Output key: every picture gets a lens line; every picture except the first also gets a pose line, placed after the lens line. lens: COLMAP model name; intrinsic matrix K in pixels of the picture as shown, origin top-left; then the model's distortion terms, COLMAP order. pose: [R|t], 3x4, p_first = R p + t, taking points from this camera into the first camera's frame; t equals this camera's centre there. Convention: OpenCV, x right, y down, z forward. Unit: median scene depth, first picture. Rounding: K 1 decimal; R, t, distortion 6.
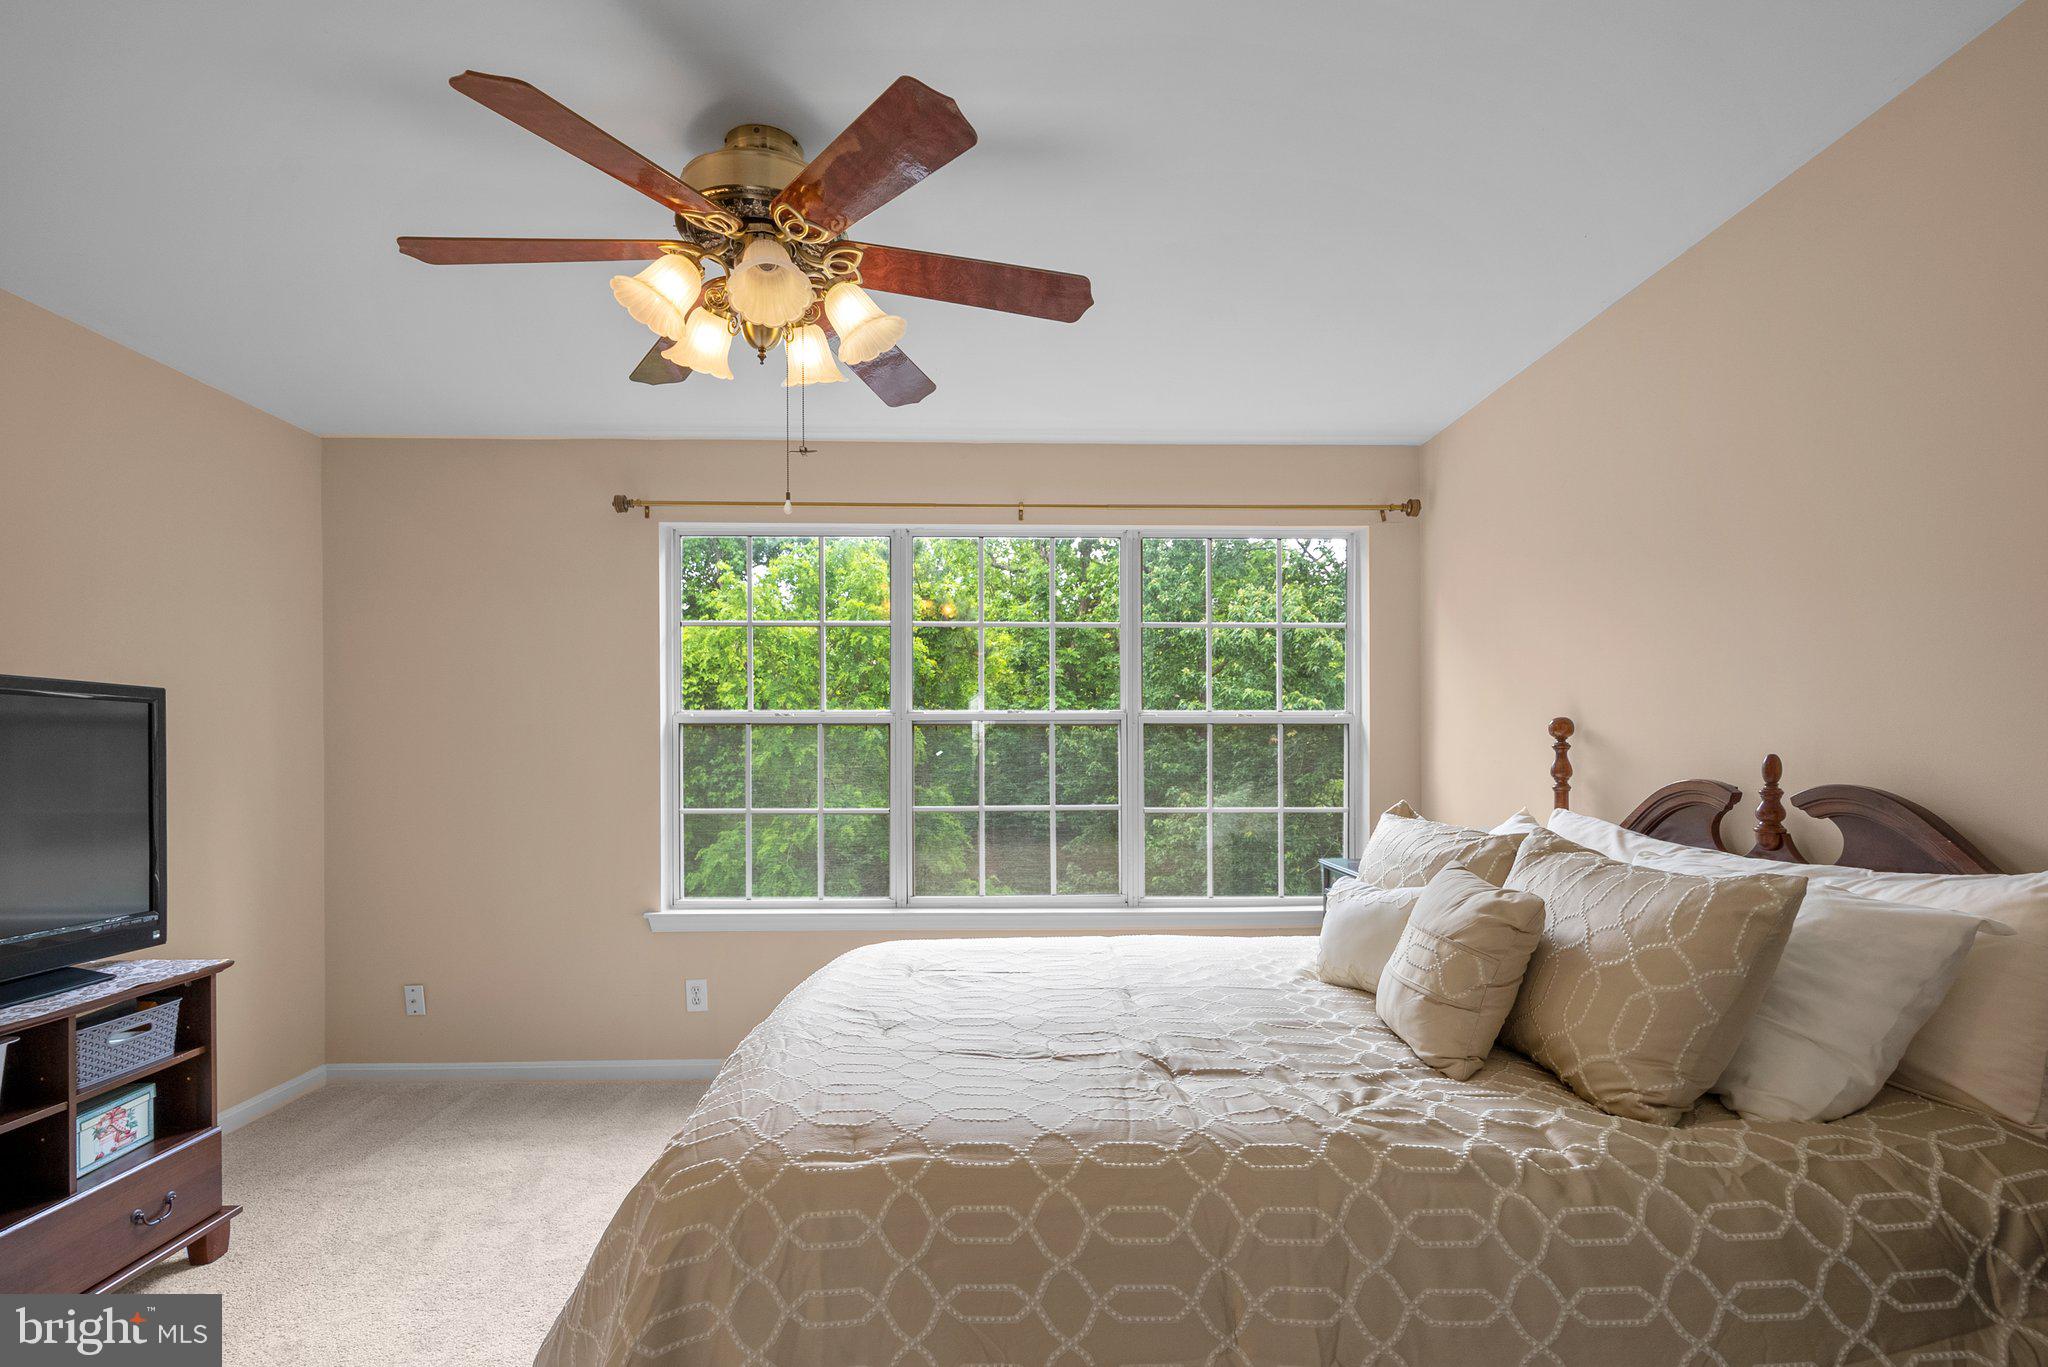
lens RADIAL K [[938.0, 0, 1016.8], [0, 938.0, 764.7], [0, 0, 1]] dist [-0.001237, -0.000013]
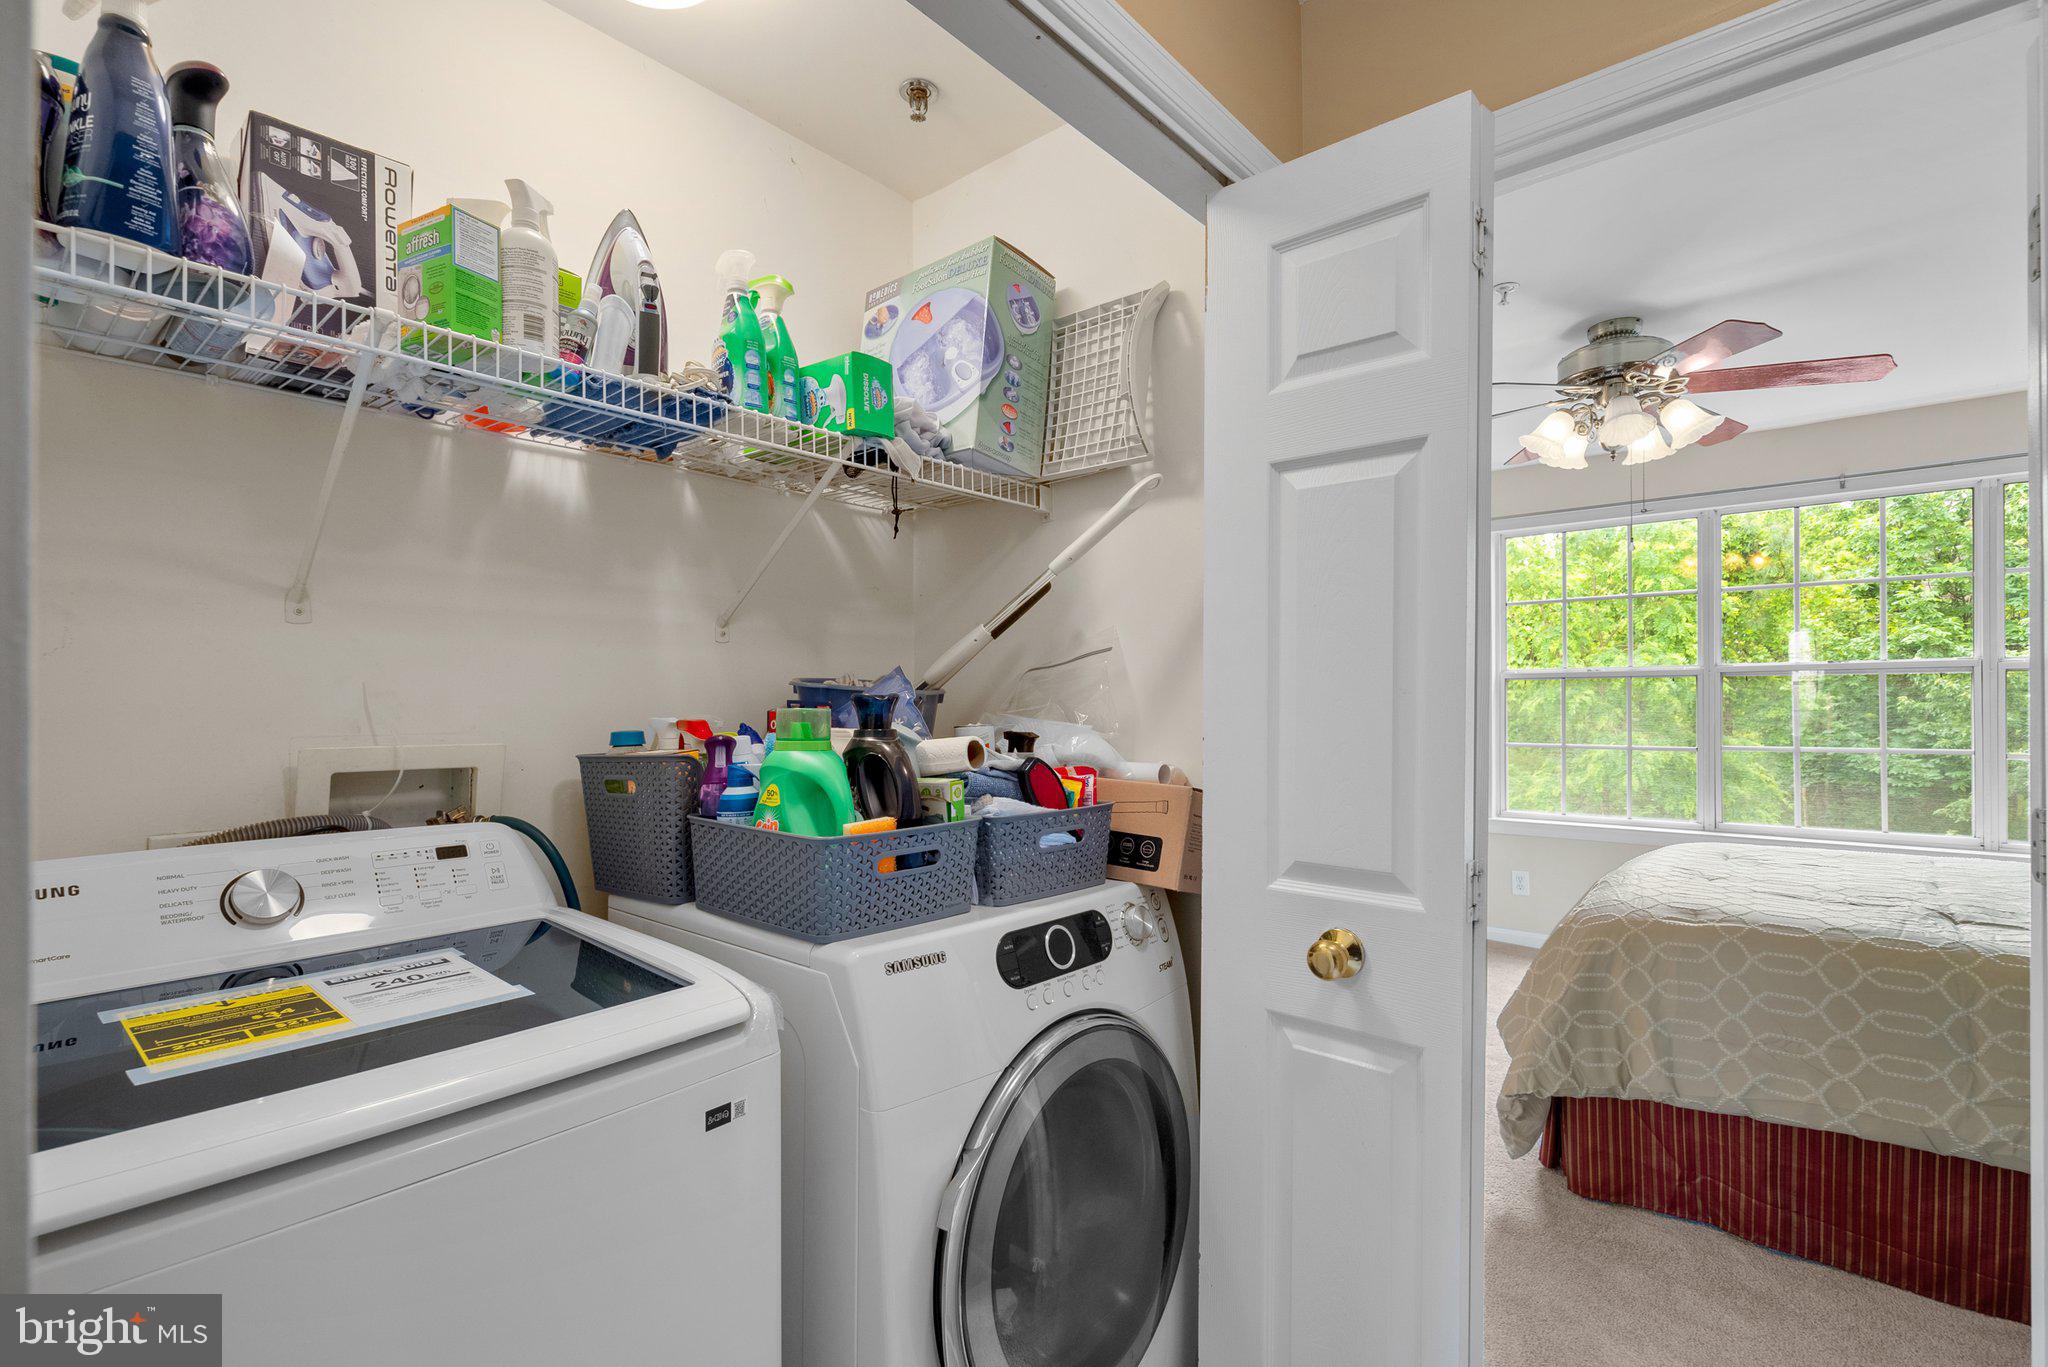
lens RADIAL K [[917.5, 0, 1022.5], [0, 917.5, 719.5], [0, 0, 1]] dist [-0.013283, 0.000006]
pose [[0.729605, 0.001588, -0.683867, 0.074906], [0.003401, 0.999977, 0.005951, 0.007134], [0.683860, -0.006667, 0.729583, -1.066685]]
